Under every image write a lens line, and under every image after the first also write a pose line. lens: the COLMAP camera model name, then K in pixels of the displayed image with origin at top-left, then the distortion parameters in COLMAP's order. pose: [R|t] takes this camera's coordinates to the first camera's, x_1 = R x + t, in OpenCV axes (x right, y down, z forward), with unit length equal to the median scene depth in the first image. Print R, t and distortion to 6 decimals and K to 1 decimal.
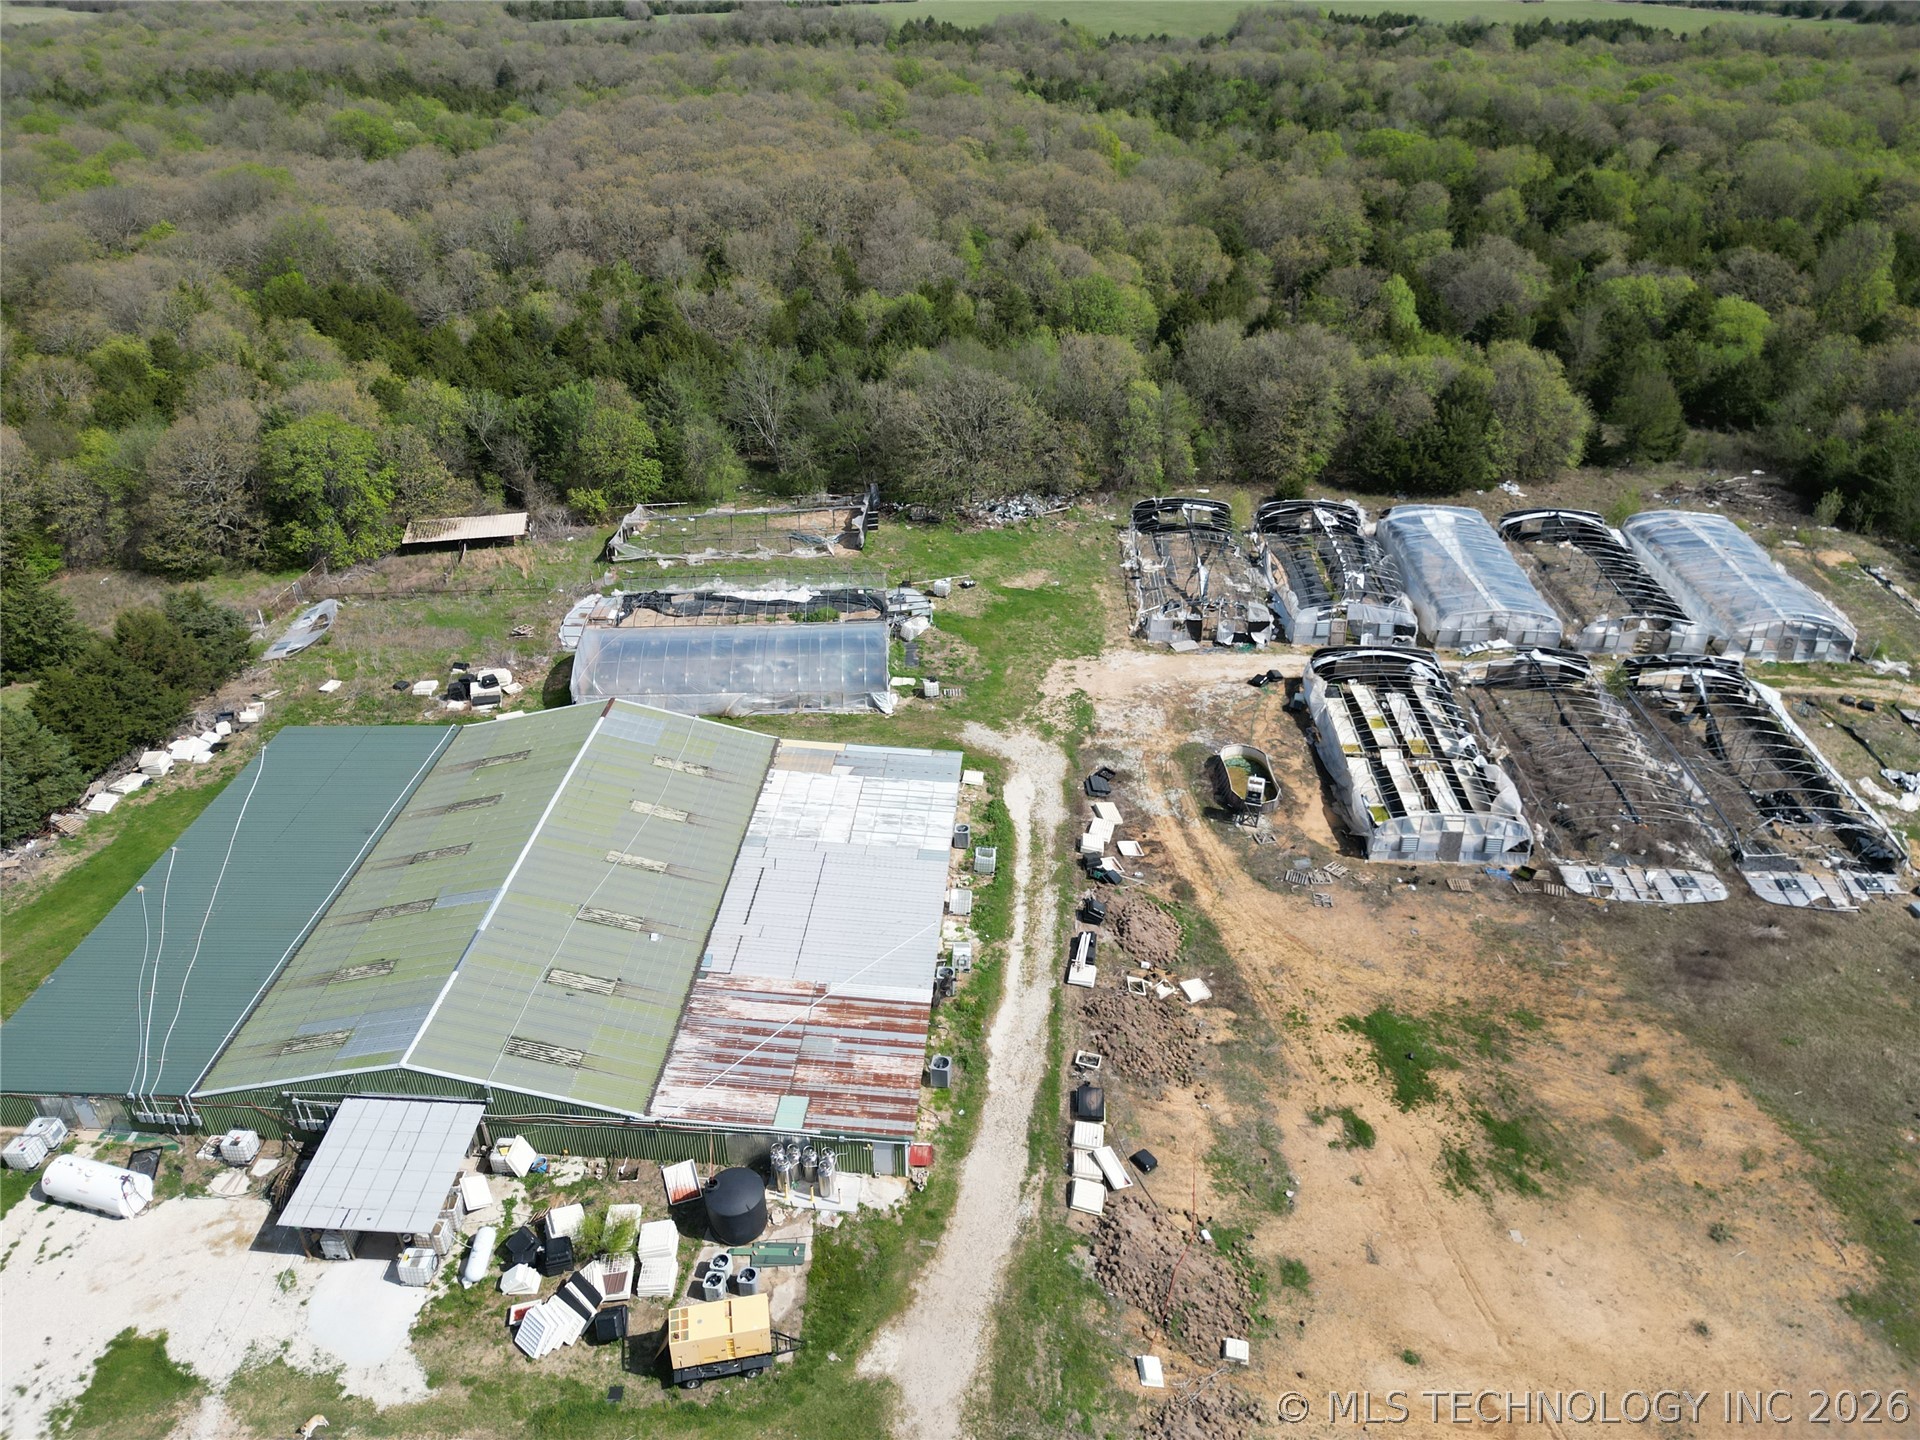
lens RADIAL K [[1325.3, 0, 958.4], [0, 1325.3, 740.9], [0, 0, 1]] dist [0.088751, -0.102366]
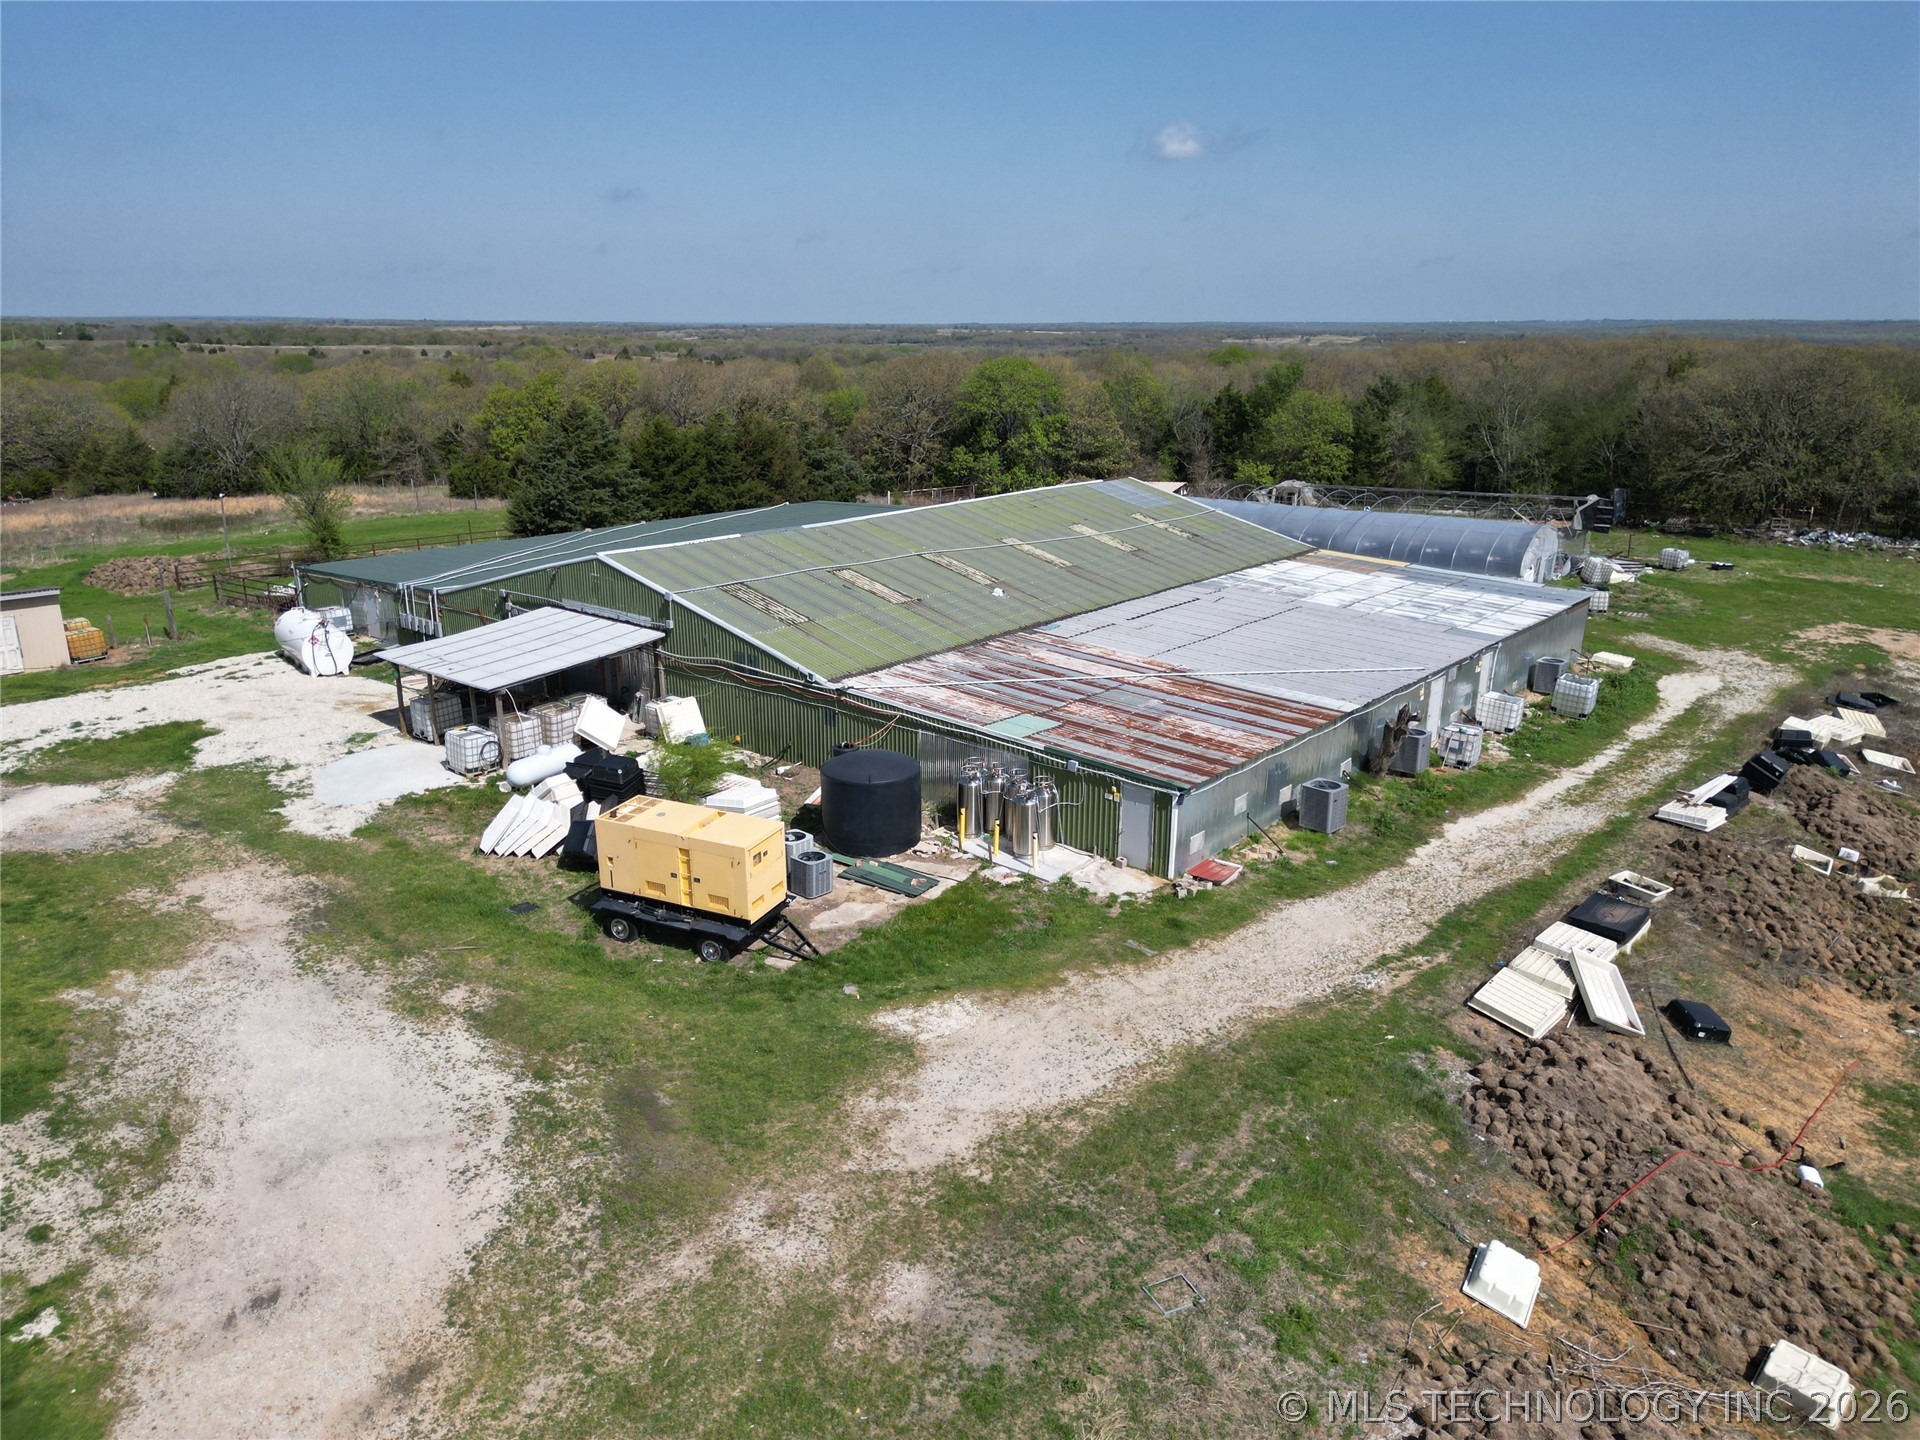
lens RADIAL K [[1341.7, 0, 961.4], [0, 1341.7, 716.9], [0, 0, 1]] dist [0.069265, -0.065077]
pose [[0.811688, 0.169330, -0.559008, 0.131120], [-0.319419, 0.929951, -0.182107, 0.282417], [0.489014, 0.326371, 0.808917, 0.369838]]
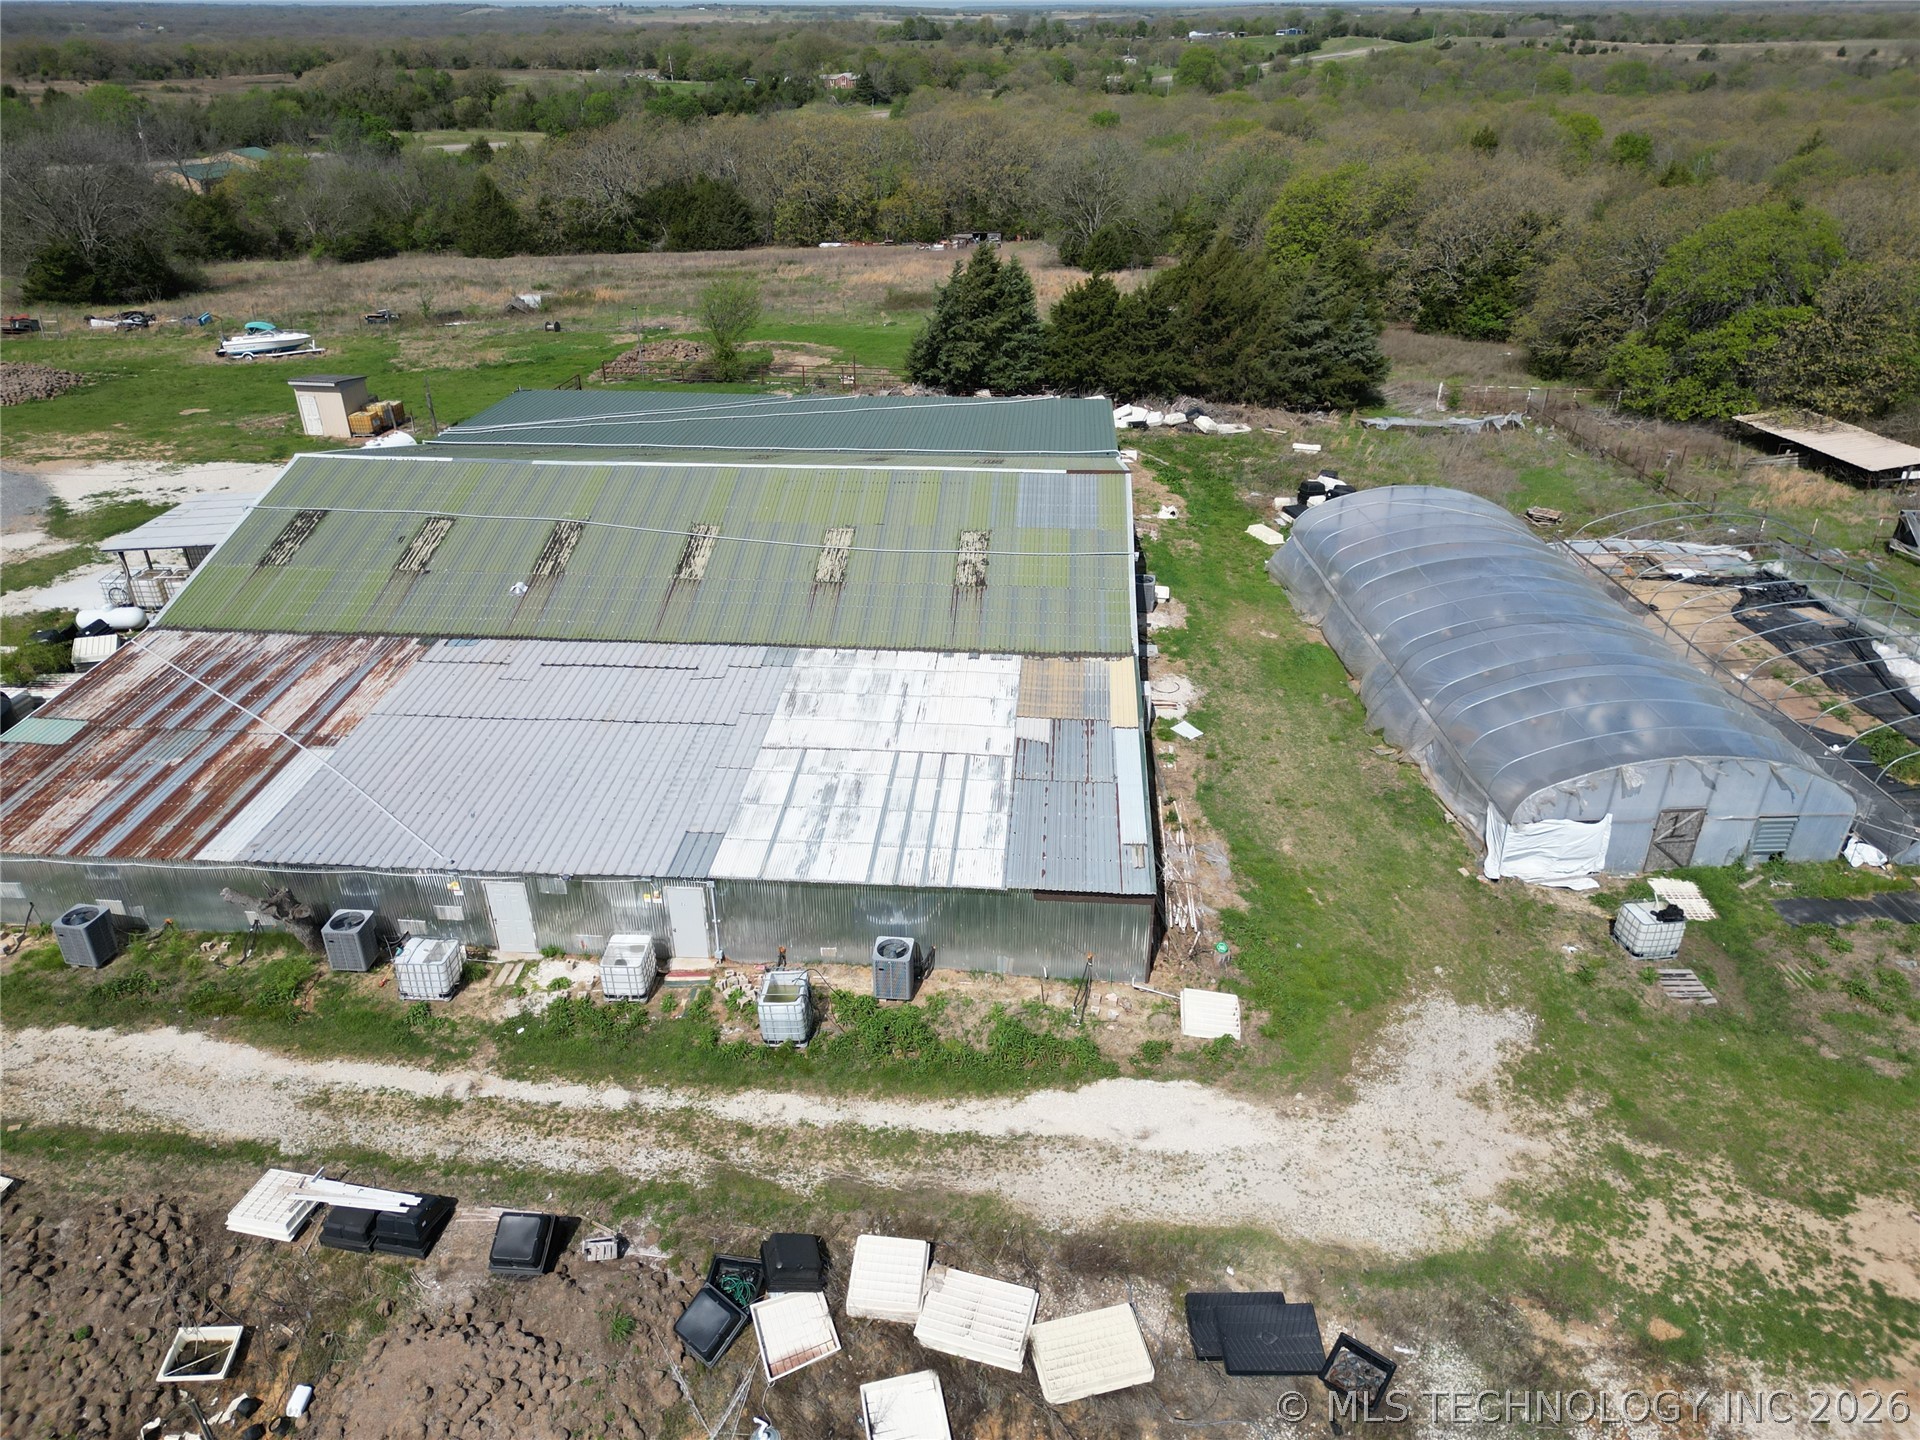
lens RADIAL K [[1341.7, 0, 961.4], [0, 1341.7, 716.9], [0, 0, 1]] dist [0.069265, -0.065077]
pose [[0.001892, 0.468156, -0.883644, 0.312685], [-0.535018, 0.747013, 0.394623, -0.147492], [0.844838, 0.472019, 0.251886, 0.866659]]
